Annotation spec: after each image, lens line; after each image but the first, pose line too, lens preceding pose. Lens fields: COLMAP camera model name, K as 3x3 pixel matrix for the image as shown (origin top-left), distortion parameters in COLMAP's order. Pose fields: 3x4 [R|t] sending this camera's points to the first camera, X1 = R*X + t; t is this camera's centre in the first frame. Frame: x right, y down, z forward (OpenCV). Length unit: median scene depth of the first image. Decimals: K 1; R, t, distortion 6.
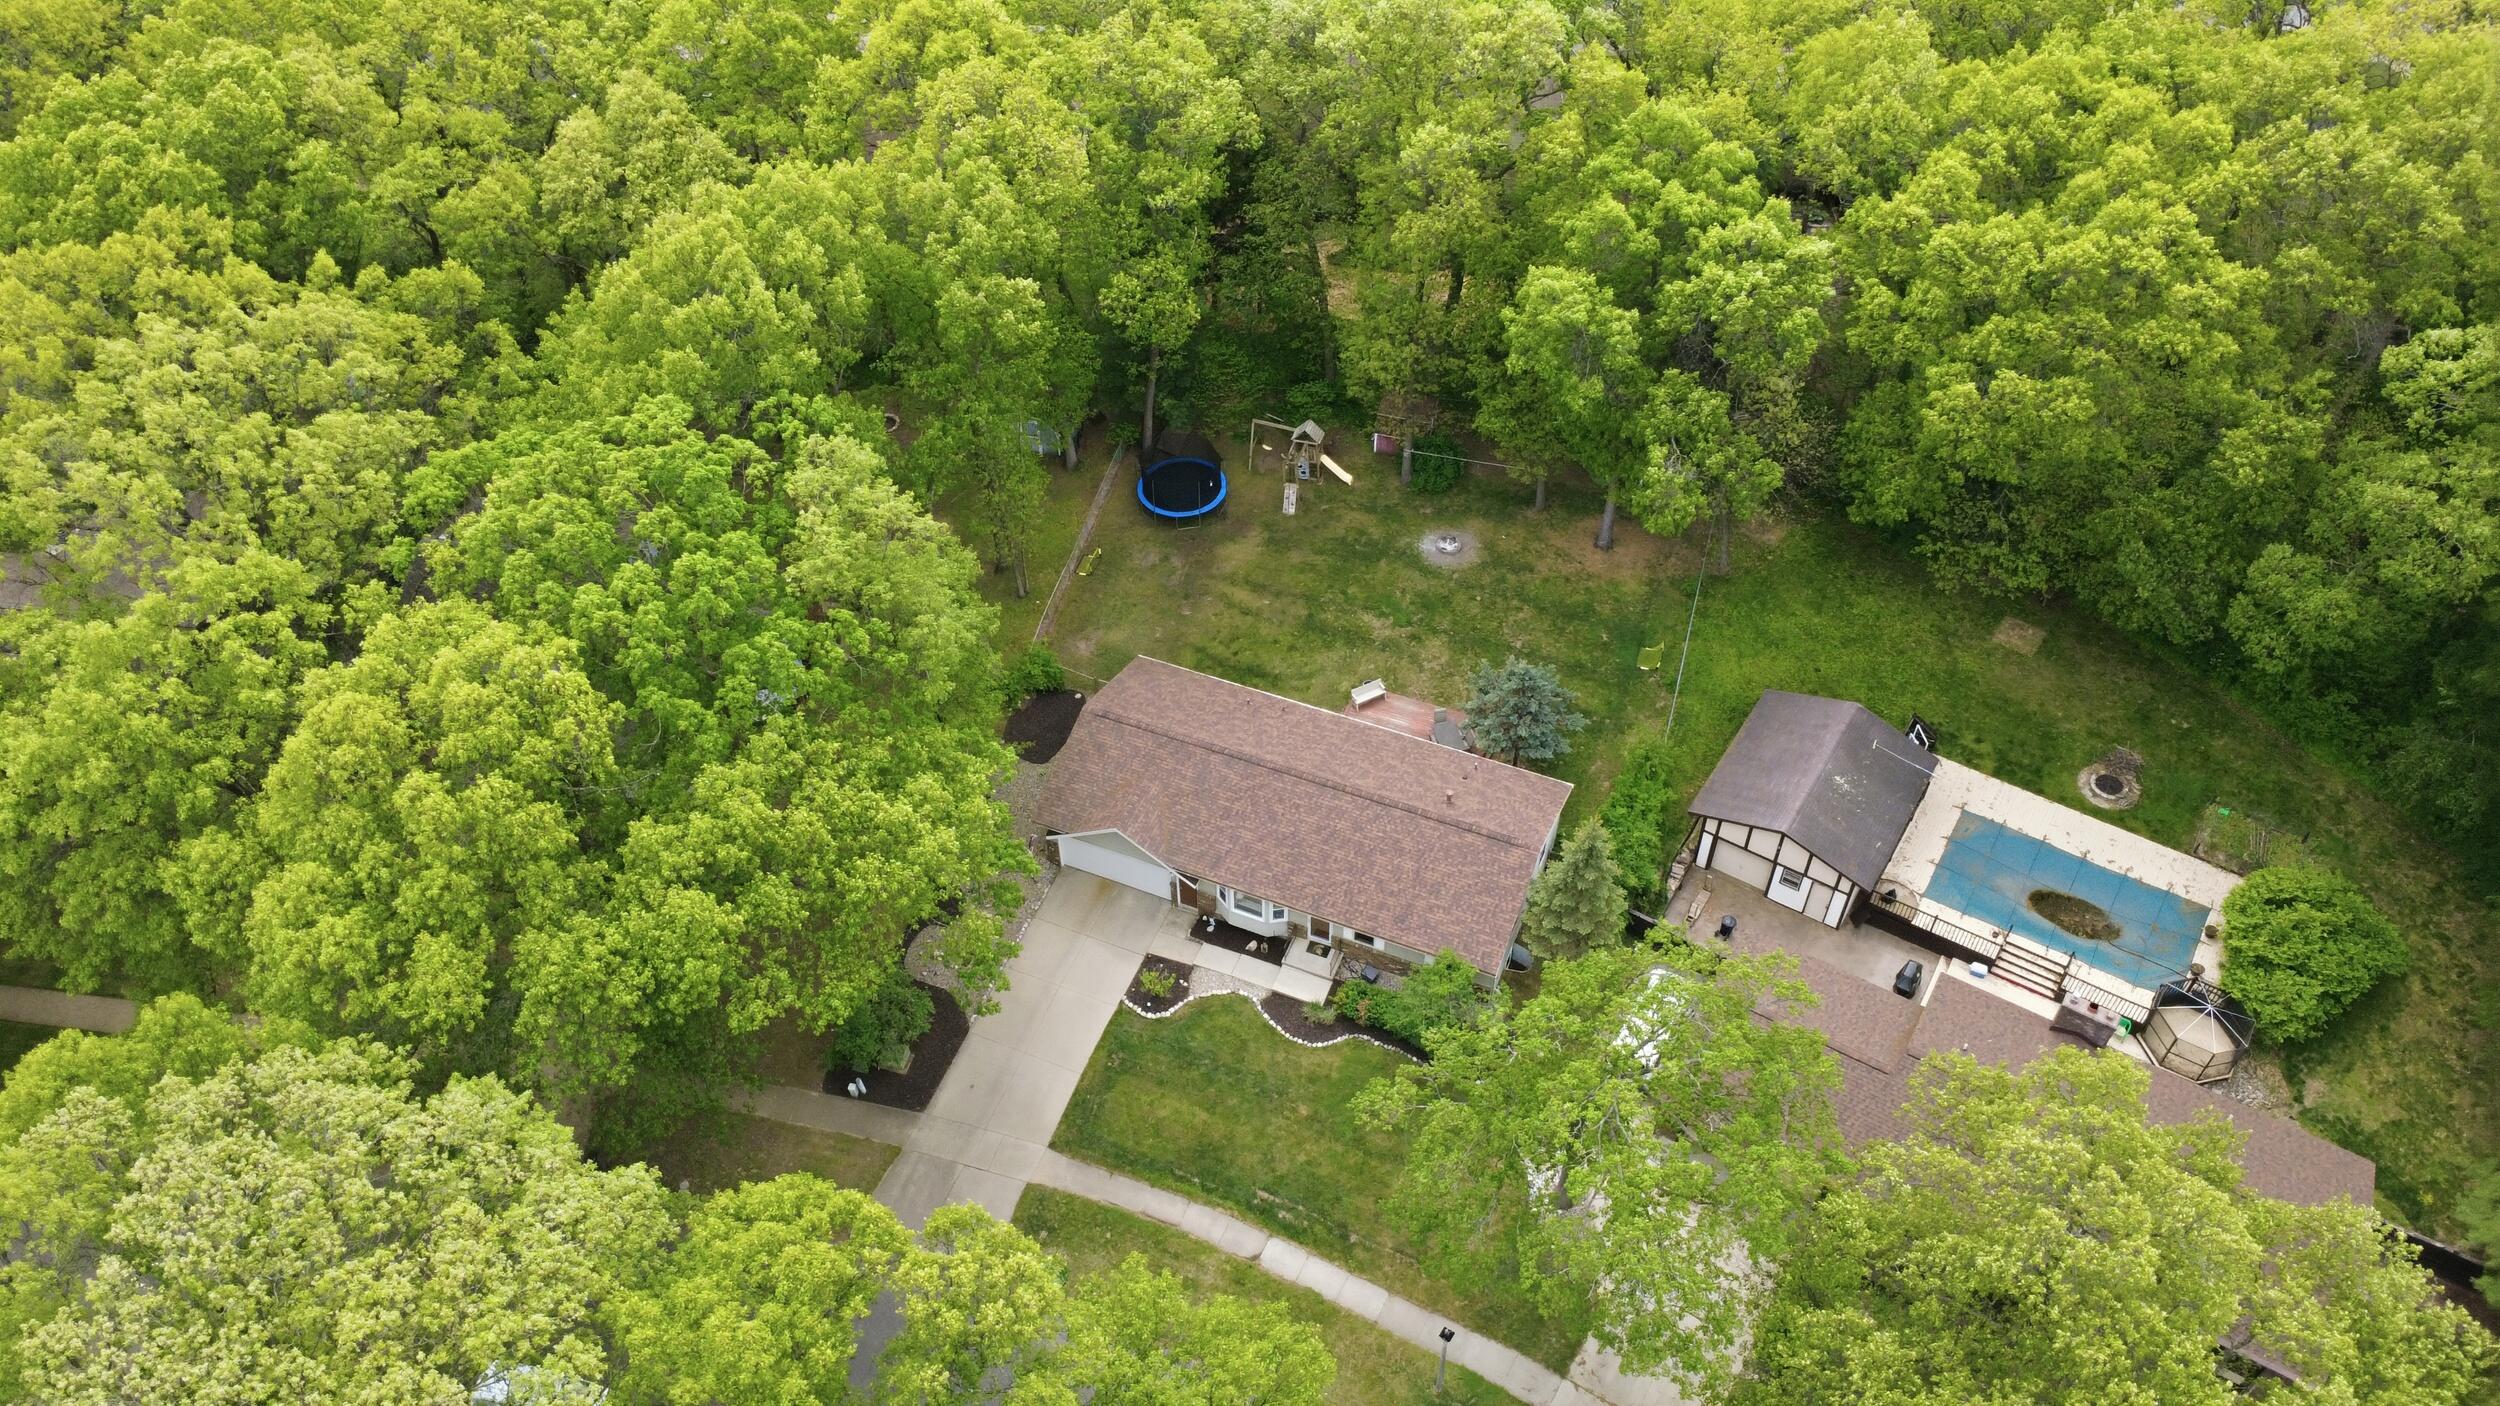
lens RADIAL K [[1817.5, 0, 1243.9], [0, 1817.5, 692.6], [0, 0, 1]] dist [0.005298, 0.003445]
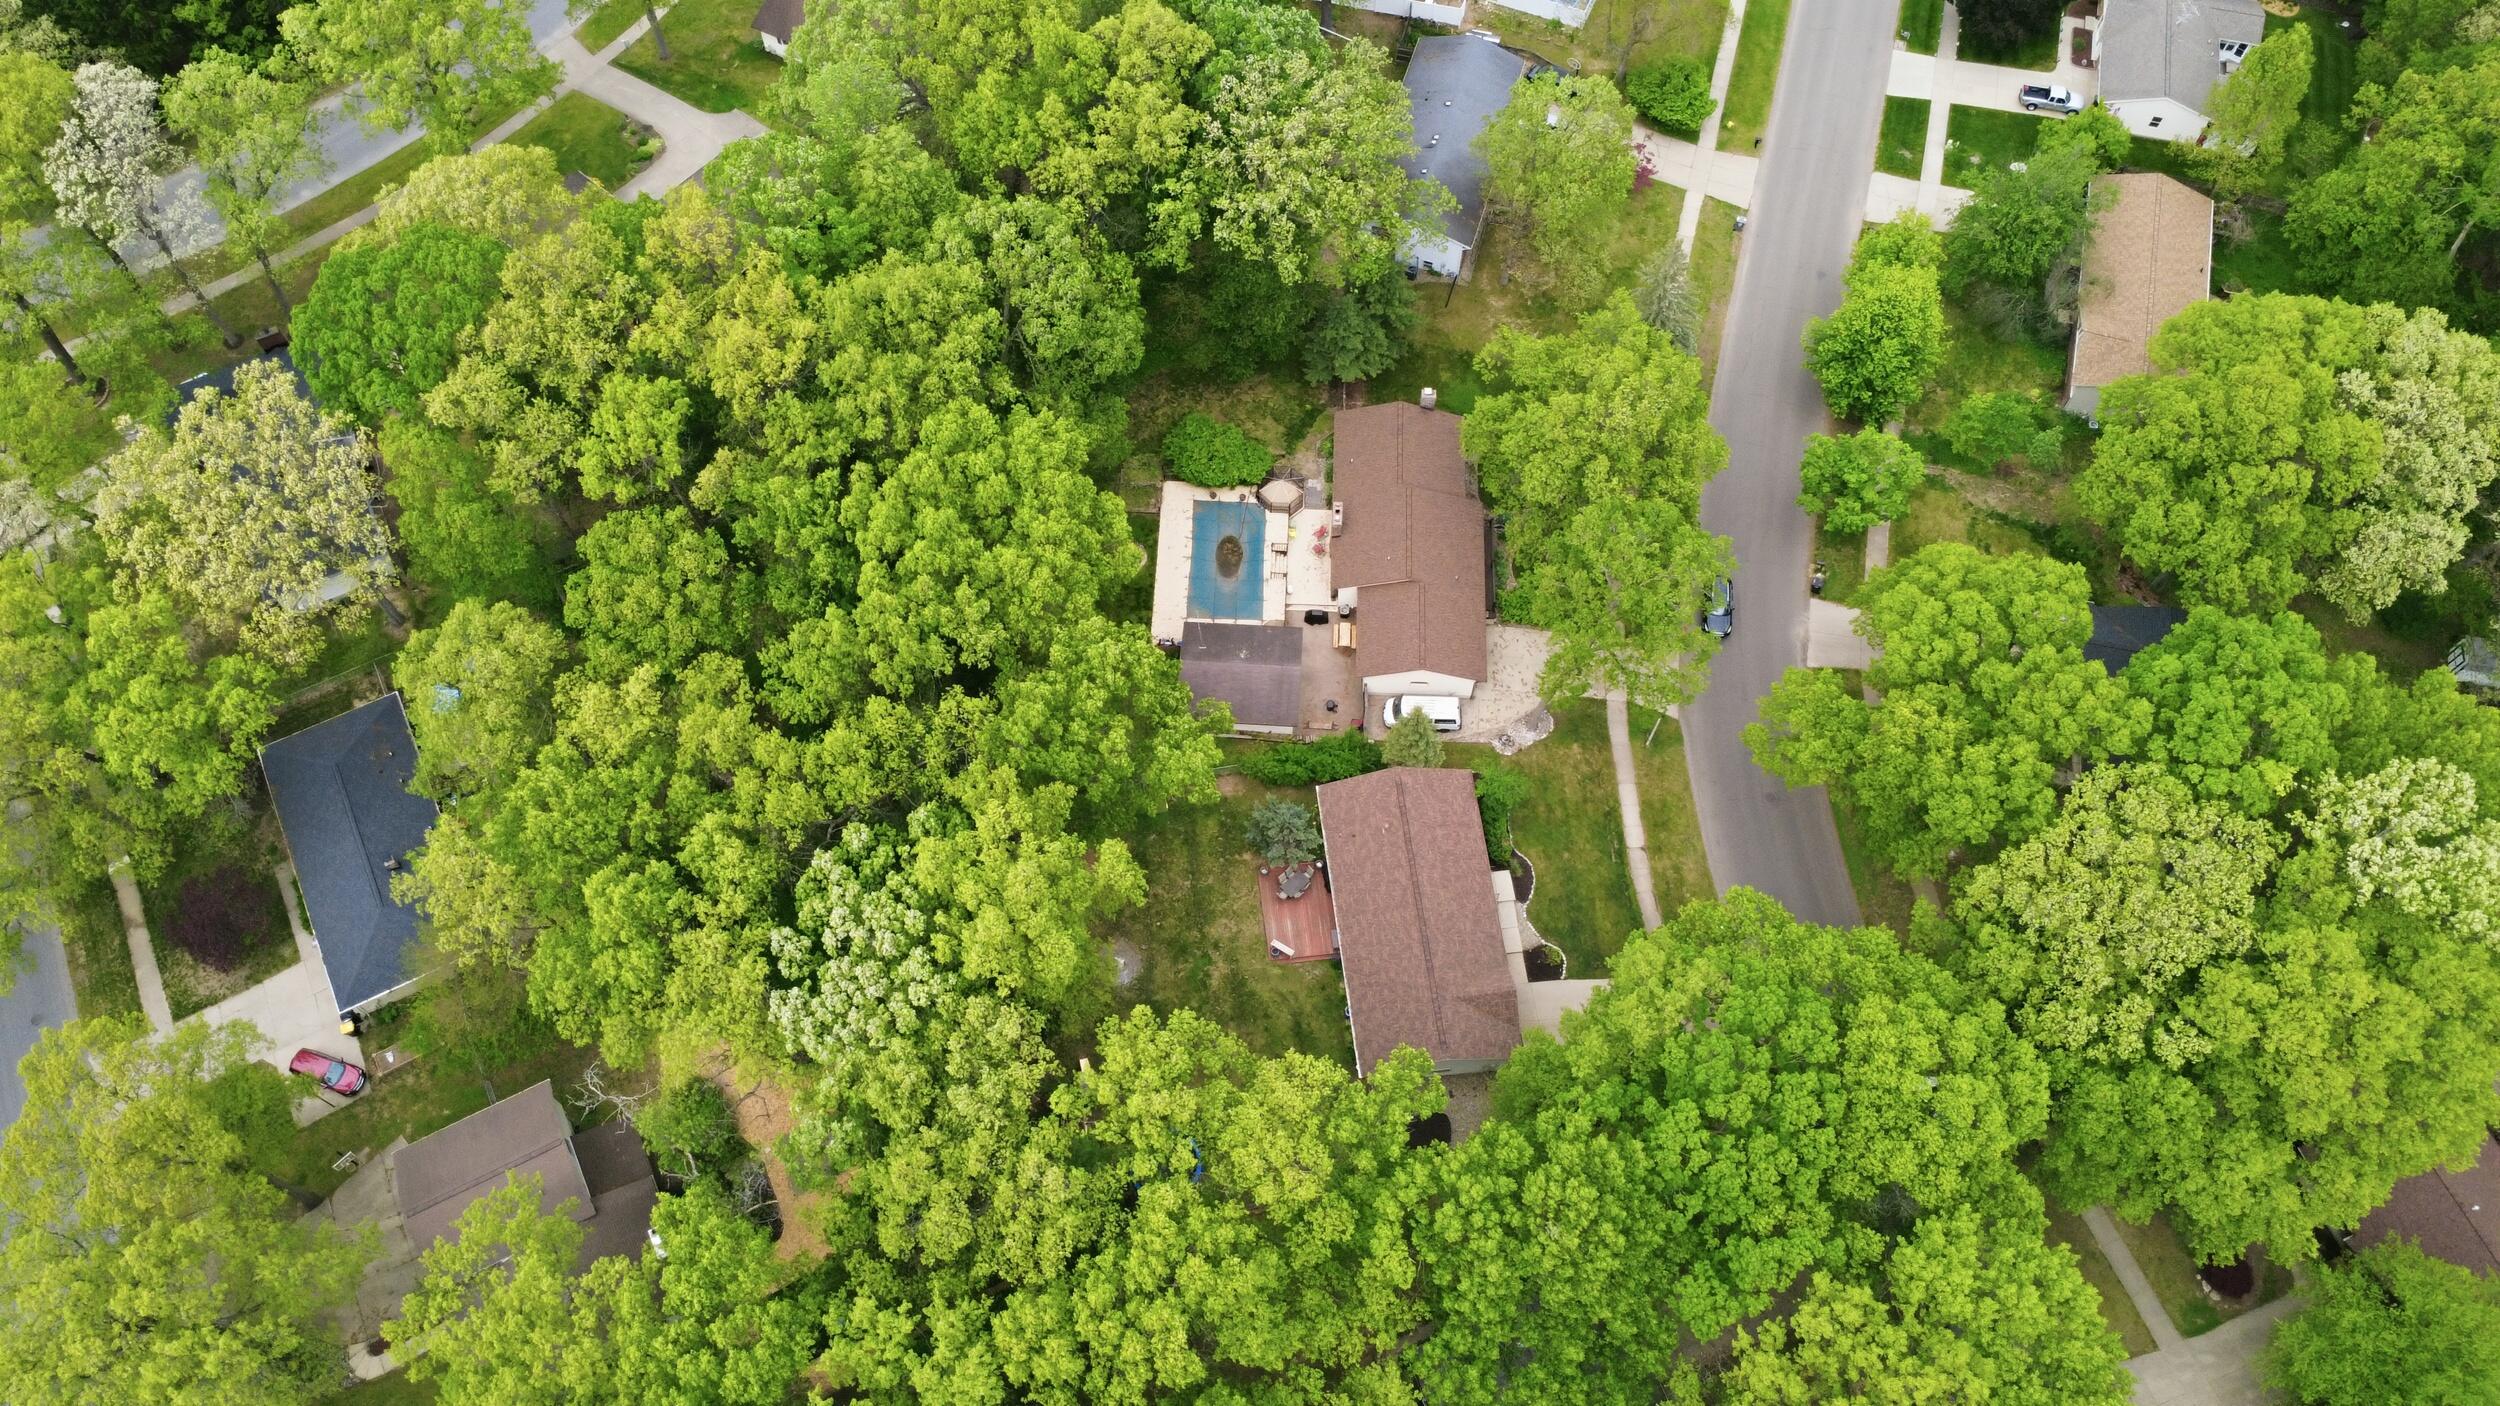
lens RADIAL K [[1817.5, 0, 1239.2], [0, 1817.5, 706.0], [0, 0, 1]] dist [0.005298, 0.003445]
pose [[-0.496736, -0.763683, 0.412362, -0.406000], [0.627431, 0.012292, 0.778575, -1.281143], [-0.599653, 0.645475, 0.473052, 0.242638]]
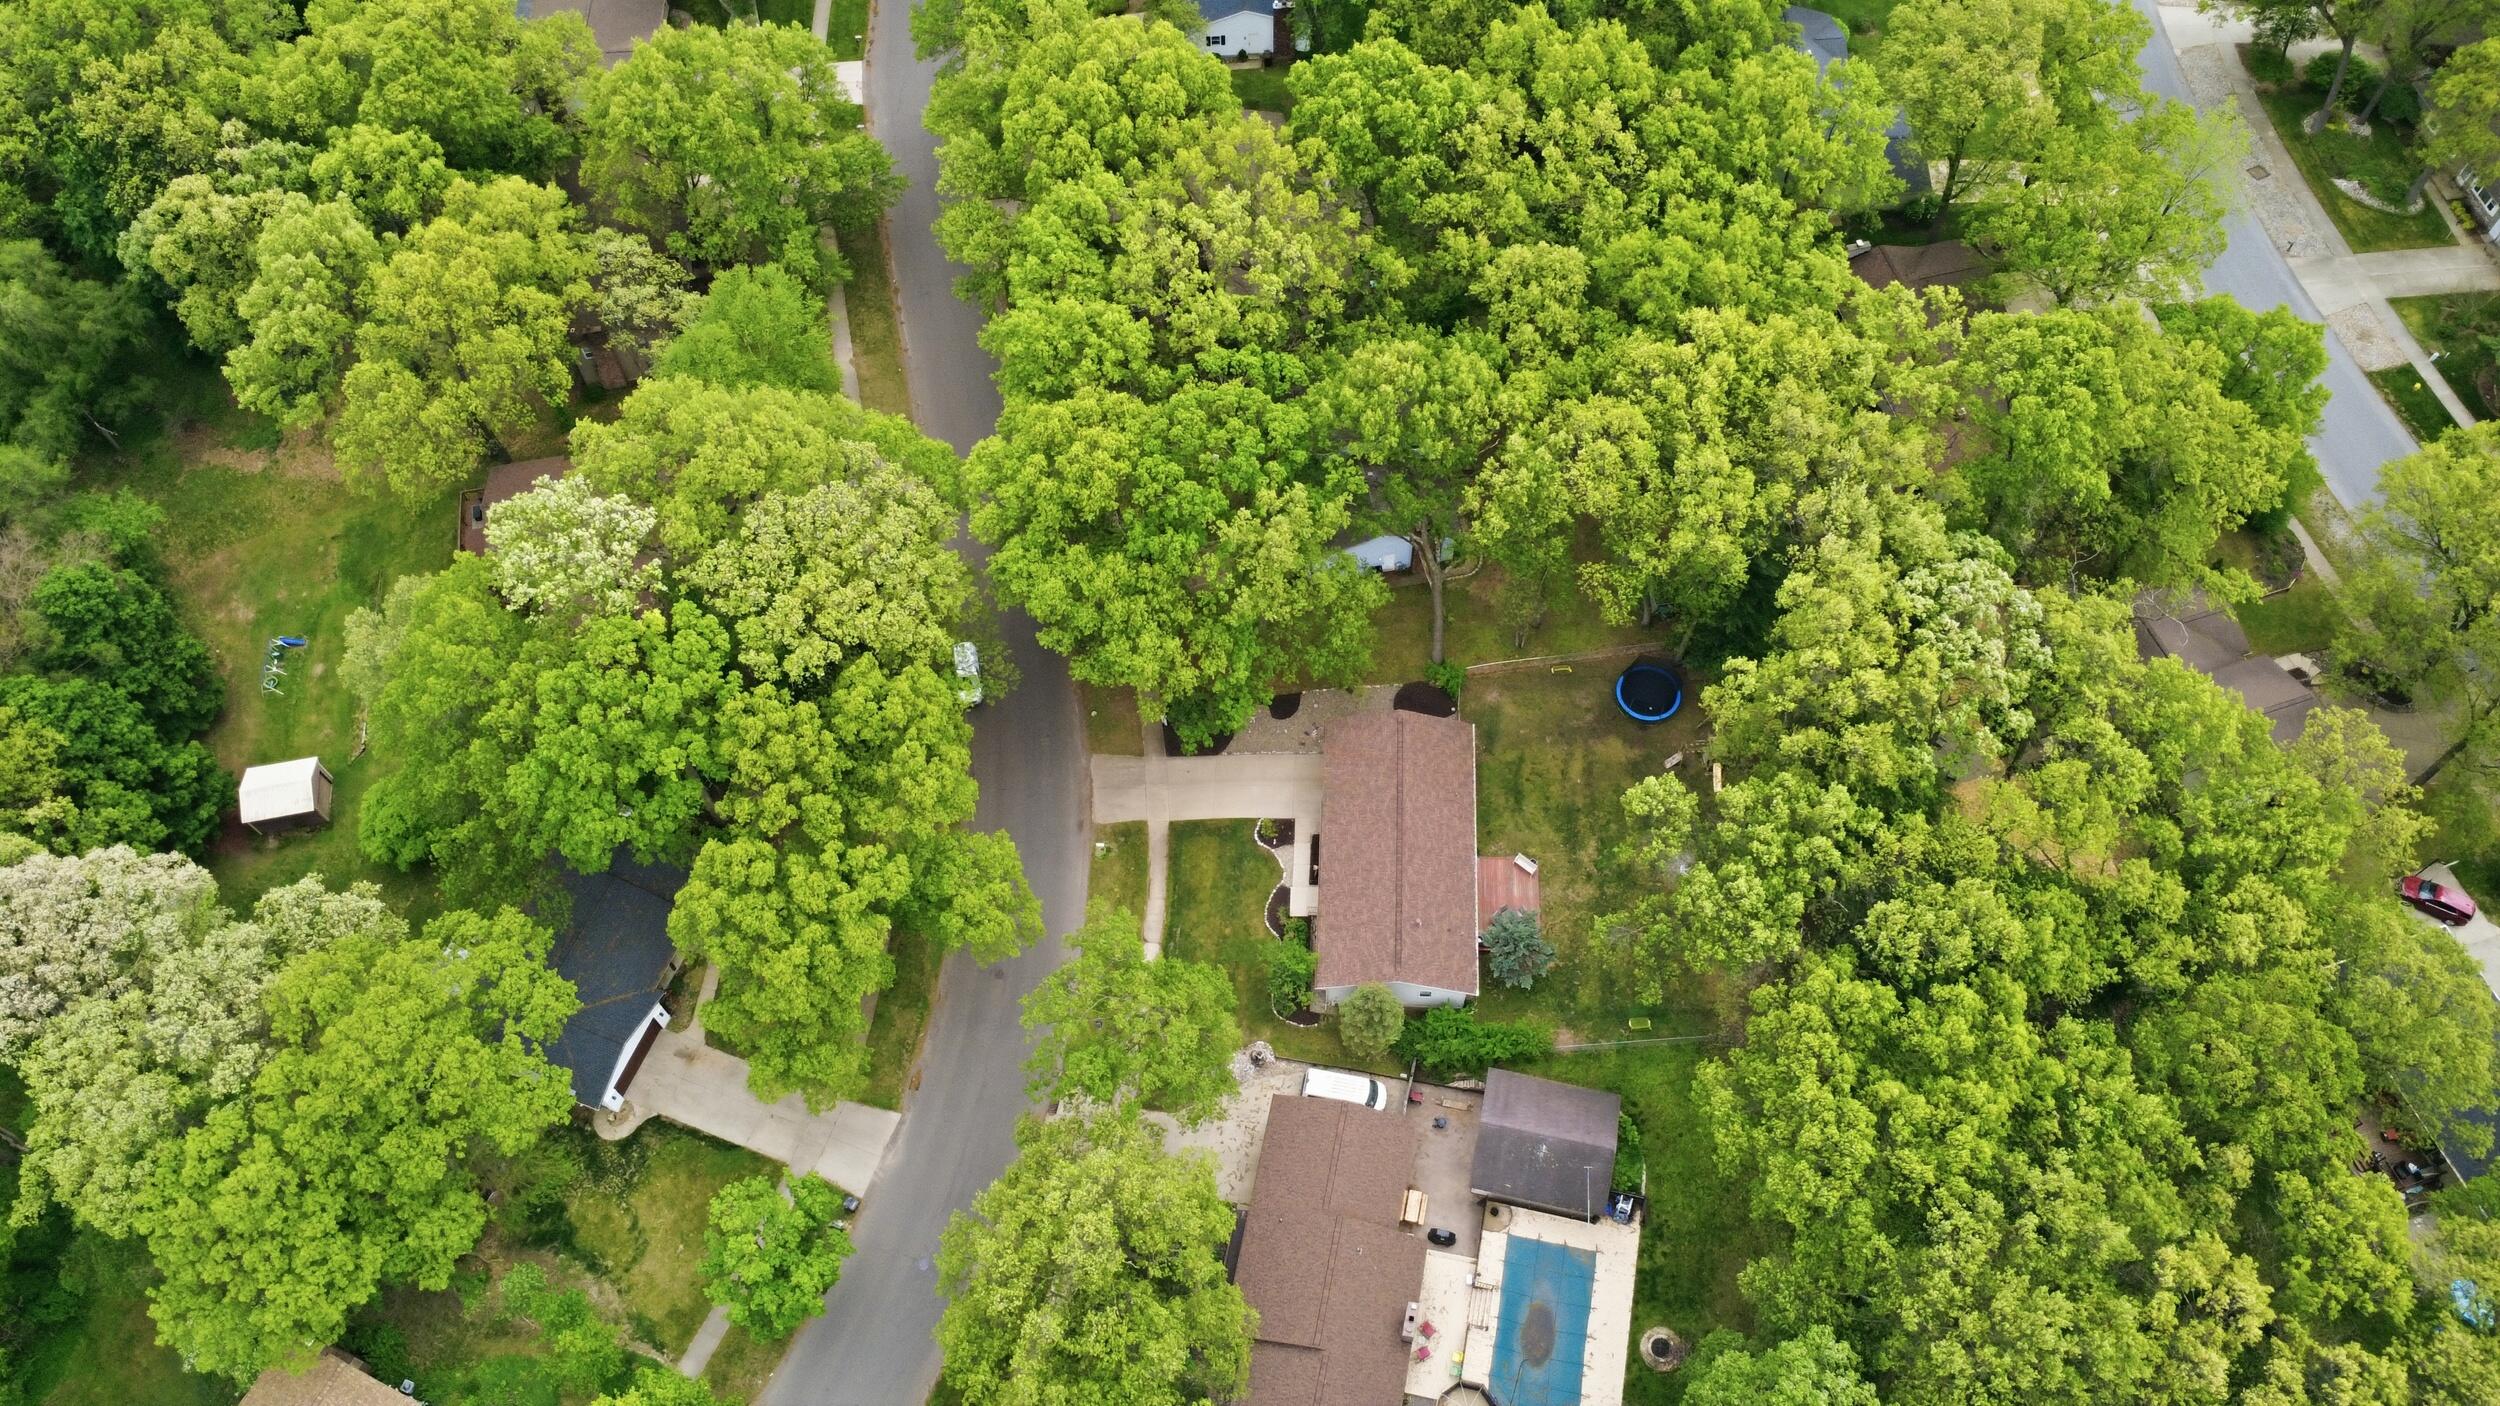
lens RADIAL K [[1817.5, 0, 1254.8], [0, 1817.5, 700.0], [0, 0, 1]] dist [0.005298, 0.003445]
pose [[0.349898, 0.811045, -0.468805, 0.654362], [-0.666659, 0.567158, 0.483630, -0.733096], [0.658132, 0.143312, 0.739137, -0.311309]]
